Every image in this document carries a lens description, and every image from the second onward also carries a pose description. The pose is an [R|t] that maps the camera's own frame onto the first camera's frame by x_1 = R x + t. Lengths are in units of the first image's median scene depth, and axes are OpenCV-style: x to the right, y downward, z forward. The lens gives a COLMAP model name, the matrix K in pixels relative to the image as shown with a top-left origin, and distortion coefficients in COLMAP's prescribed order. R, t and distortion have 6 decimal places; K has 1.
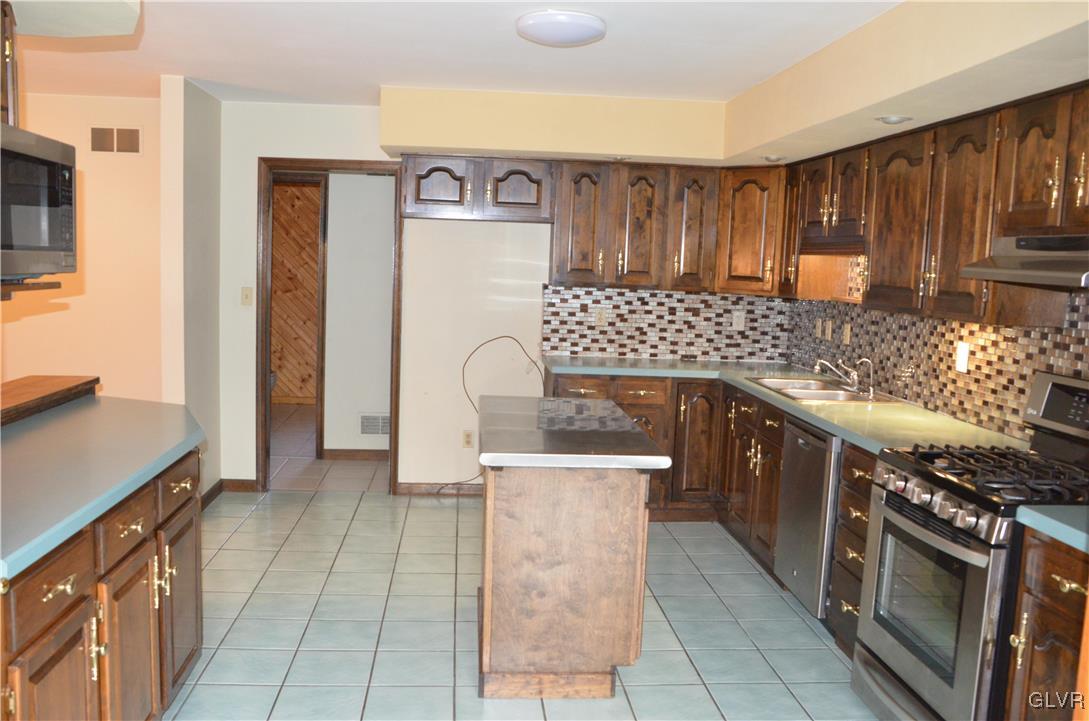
lens RADIAL K [[912.3, 0, 546.2], [0, 912.3, 367.4], [0, 0, 1]] dist [-0.033154, 0.012660]
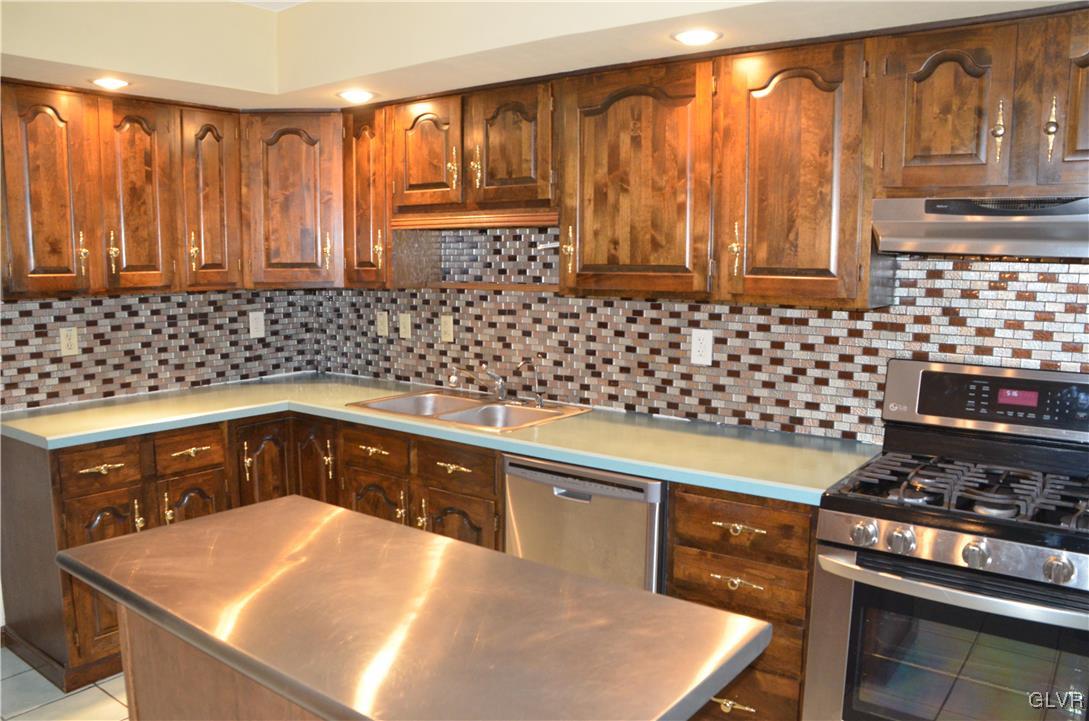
lens RADIAL K [[851.6, 0, 515.0], [0, 851.6, 382.3], [0, 0, 1]] dist [-0.137069, 0.044669]
pose [[0.693095, -0.147319, 0.705632, -0.132745], [0.113472, 0.988987, 0.095020, -0.046404], [-0.711859, 0.014212, 0.702178, 0.377487]]
